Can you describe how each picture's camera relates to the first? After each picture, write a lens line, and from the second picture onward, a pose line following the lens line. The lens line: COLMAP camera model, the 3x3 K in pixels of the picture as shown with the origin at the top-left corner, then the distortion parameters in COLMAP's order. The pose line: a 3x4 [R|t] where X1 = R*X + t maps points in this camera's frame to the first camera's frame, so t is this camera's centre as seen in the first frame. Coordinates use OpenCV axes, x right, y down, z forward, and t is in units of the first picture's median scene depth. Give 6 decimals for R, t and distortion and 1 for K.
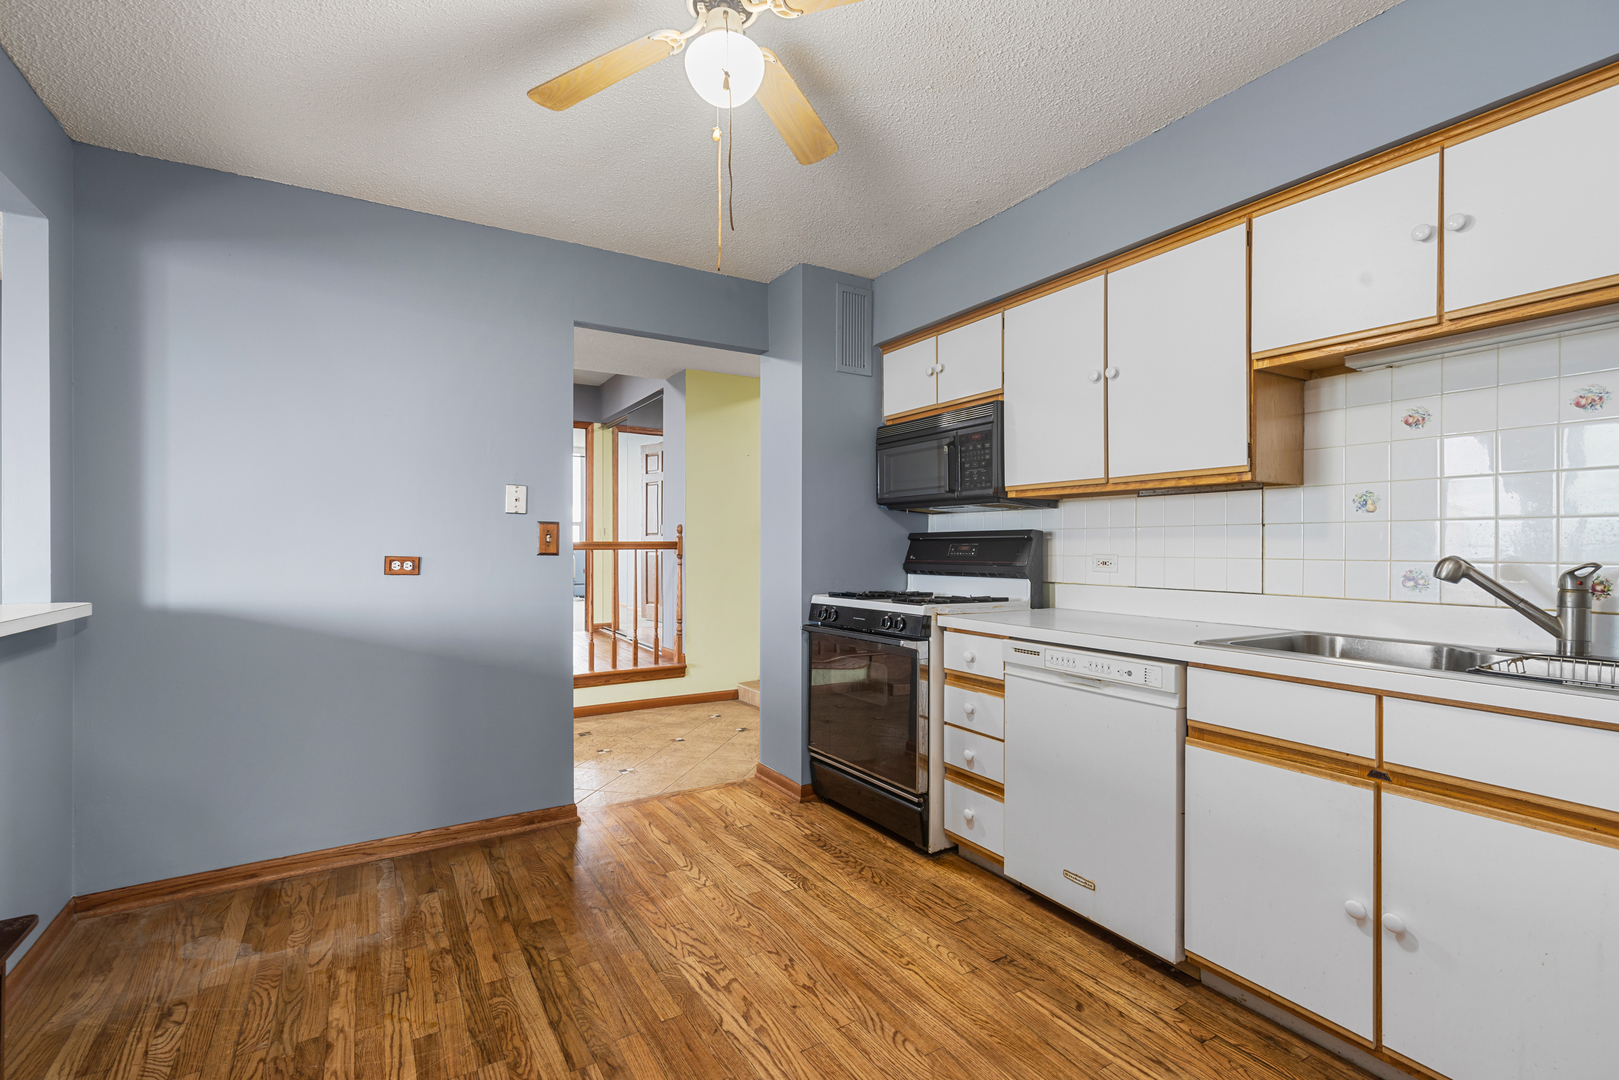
lens RADIAL K [[724.8, 0, 806.2], [0, 724.8, 549.4], [0, 0, 1]] dist [0.006498, -0.000341]
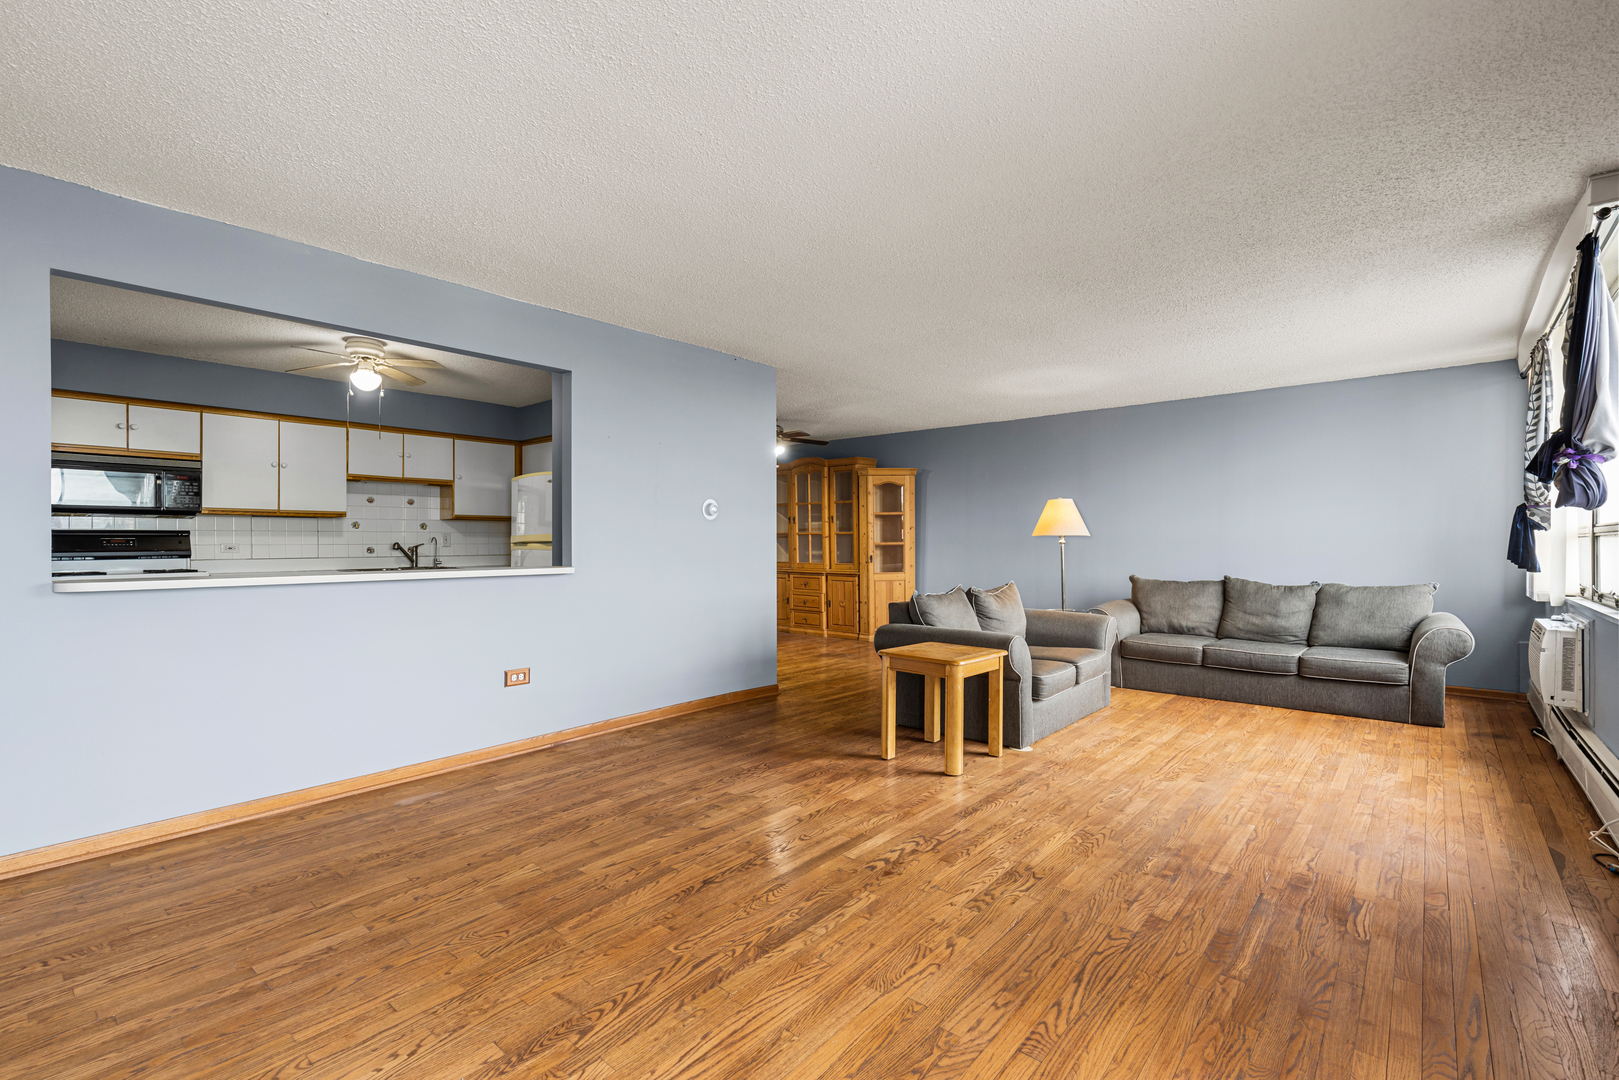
lens RADIAL K [[724.8, 0, 811.5], [0, 724.8, 543.5], [0, 0, 1]] dist [0.006498, -0.000341]
pose [[-0.307049, -0.001880, 0.951692, -2.879748], [0.006809, 0.999968, 0.004172, 0.012522], [-0.951669, 0.007761, -0.307026, 0.132236]]
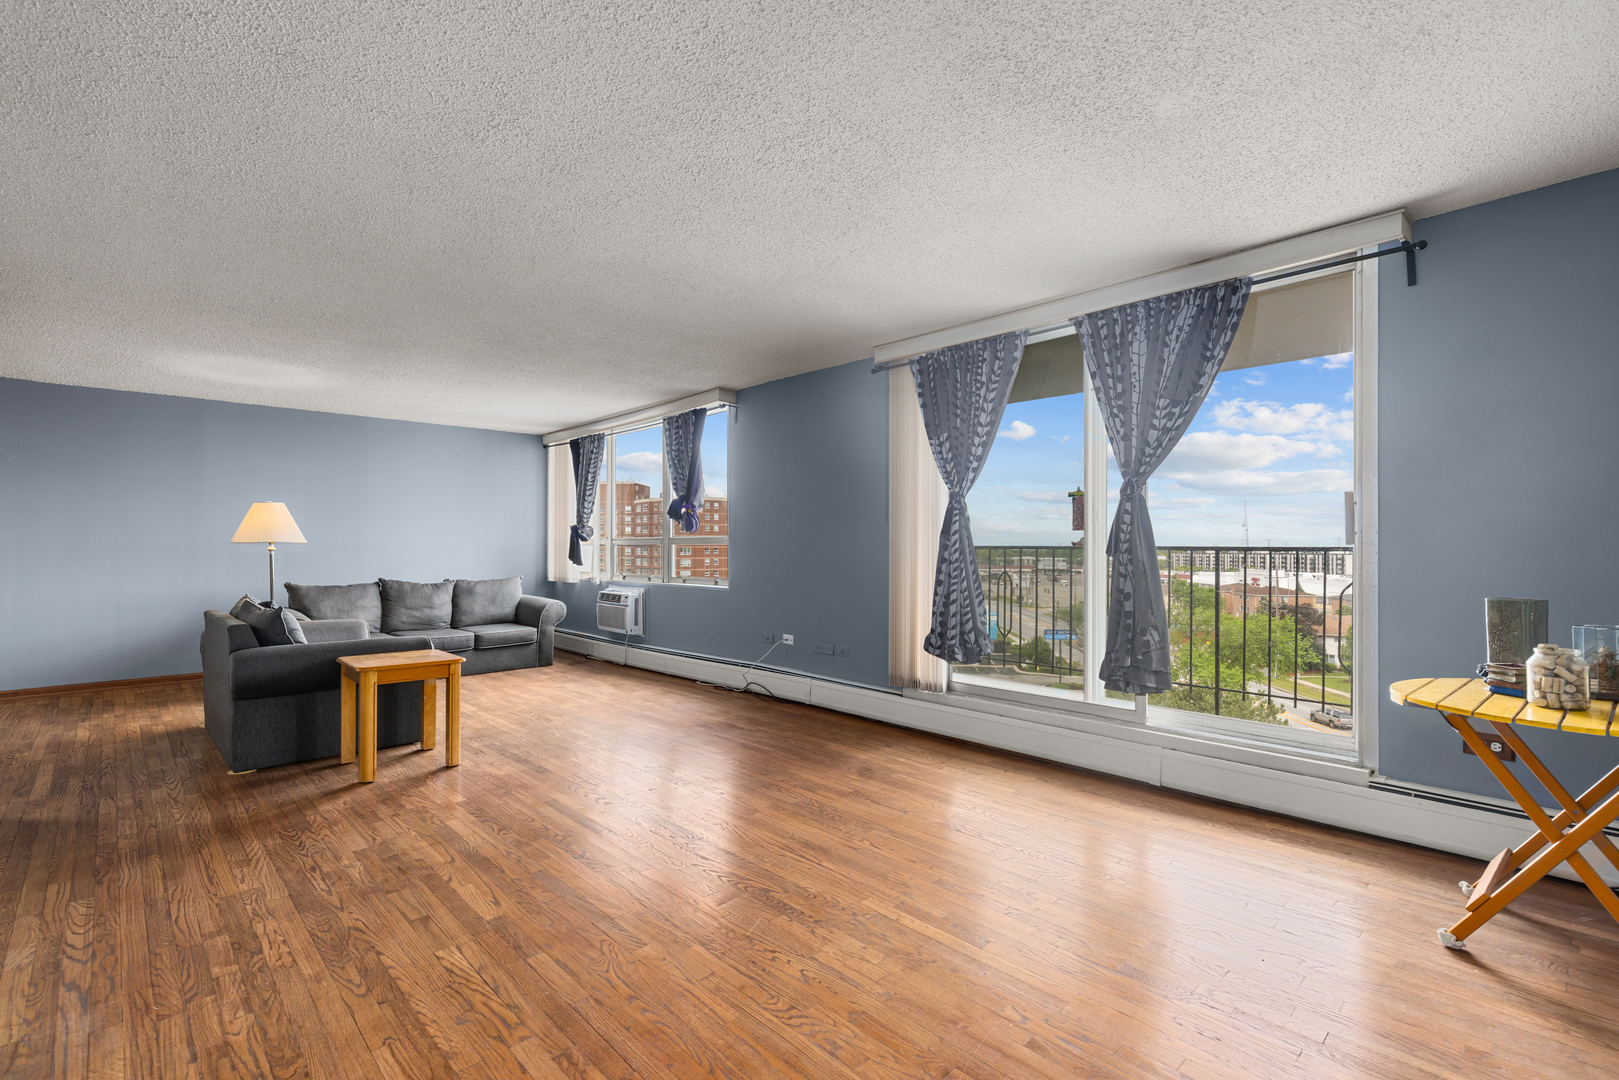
lens RADIAL K [[724.8, 0, 806.0], [0, 724.8, 549.5], [0, 0, 1]] dist [0.006498, -0.000341]
pose [[-0.977911, 0.001785, -0.209014, -1.752726], [-0.000371, 0.999947, 0.010278, -0.000941], [0.209022, 0.010128, -0.977859, 1.378629]]
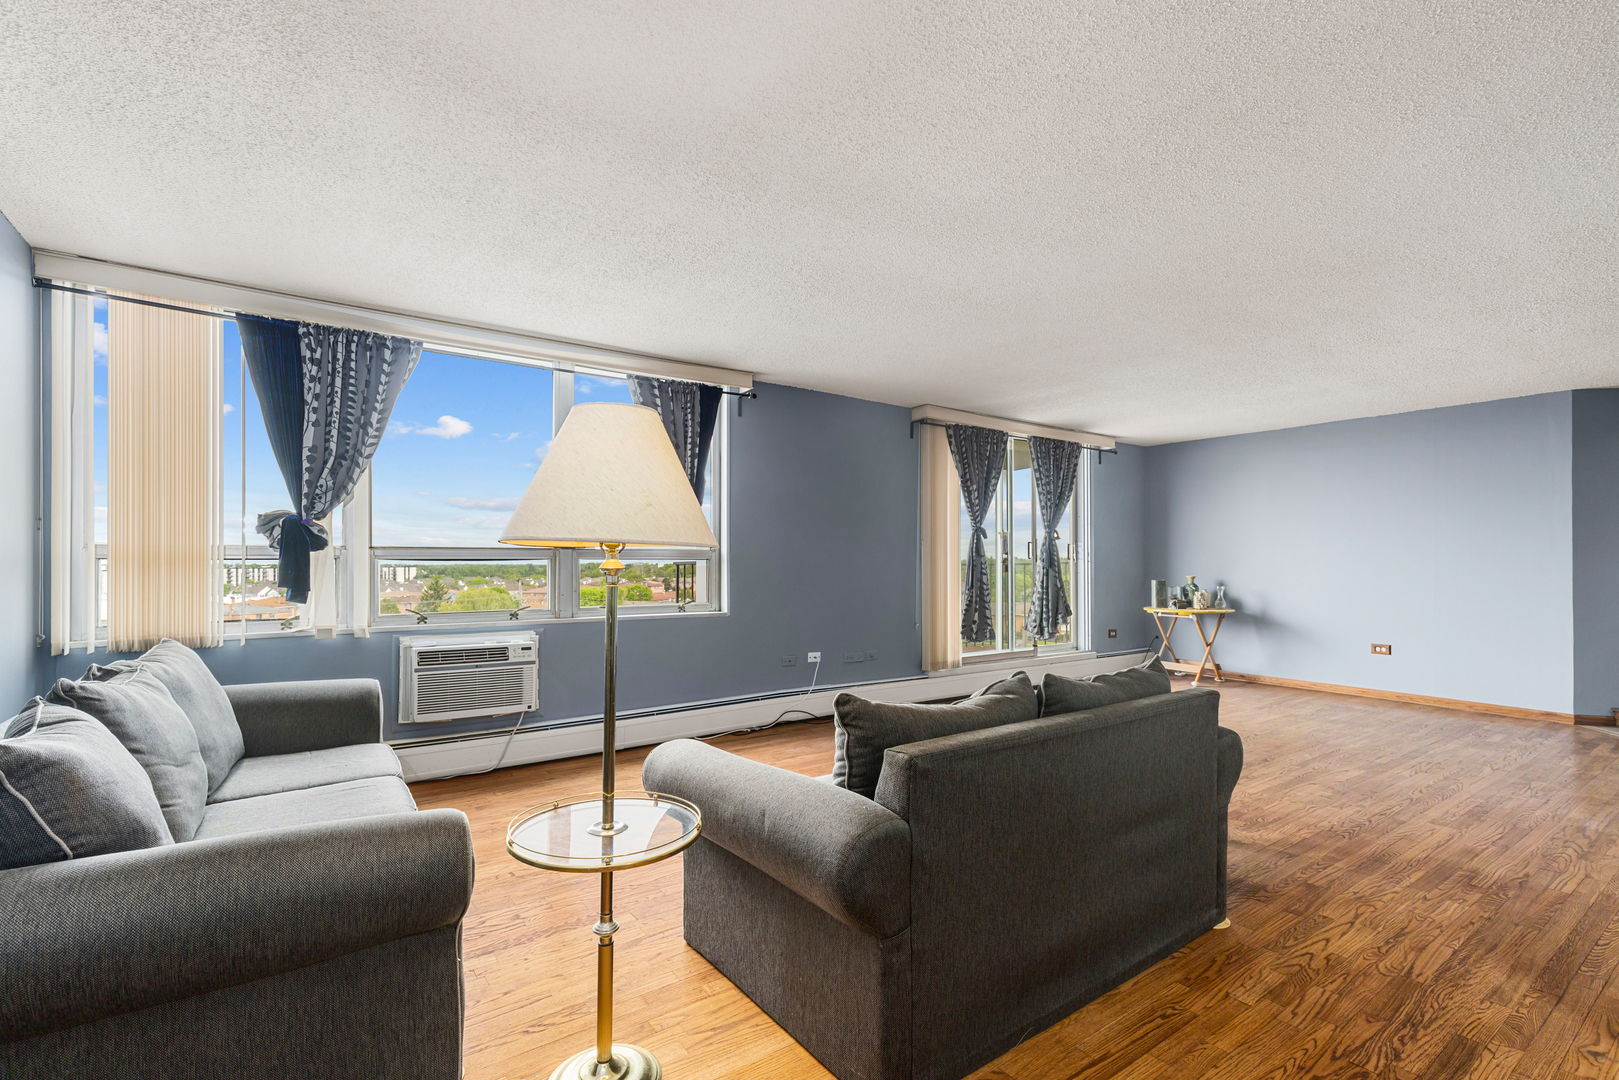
lens RADIAL K [[724.8, 0, 813.8], [0, 724.8, 561.6], [0, 0, 1]] dist [0.006498, -0.000341]
pose [[0.065739, -0.002134, -0.997835, 0.511776], [-0.009093, 0.999955, -0.002738, 0.020121], [0.997795, 0.009253, 0.065717, -1.607330]]
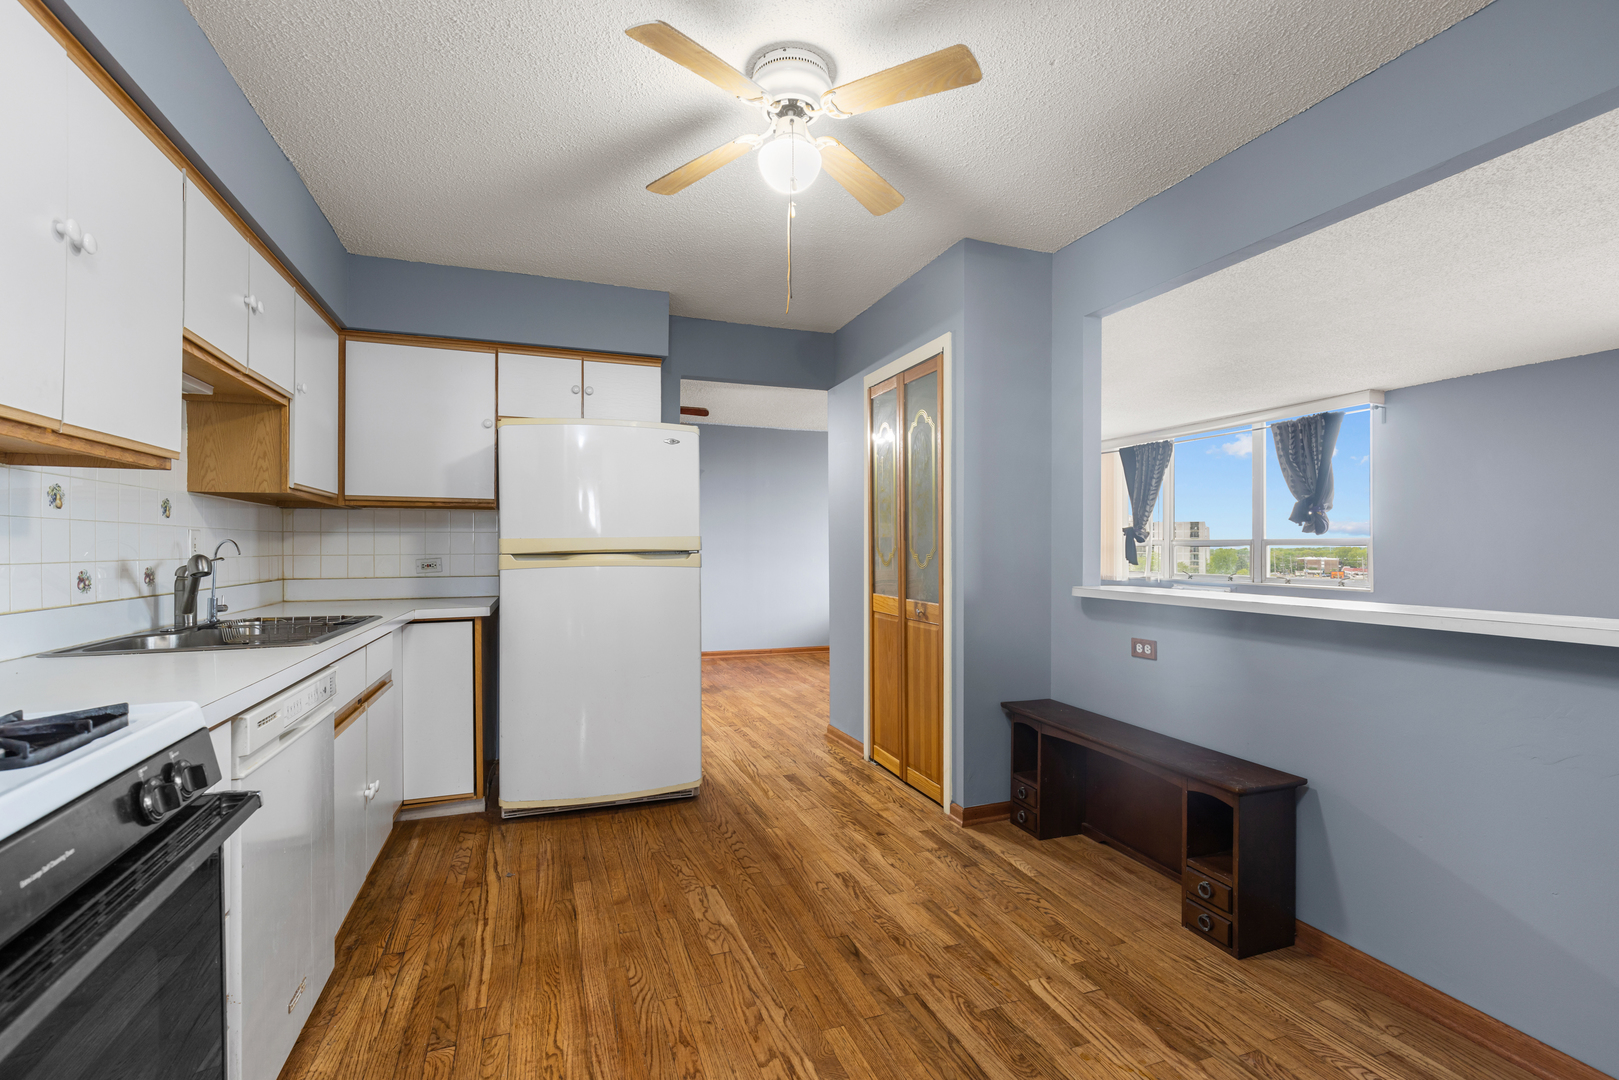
lens RADIAL K [[724.8, 0, 799.0], [0, 724.8, 547.1], [0, 0, 1]] dist [0.006498, -0.000341]
pose [[-0.979266, 0.000040, 0.202580, -0.309197], [0.001353, 0.999979, 0.006346, -0.008939], [-0.202576, 0.006489, -0.979245, 1.798213]]
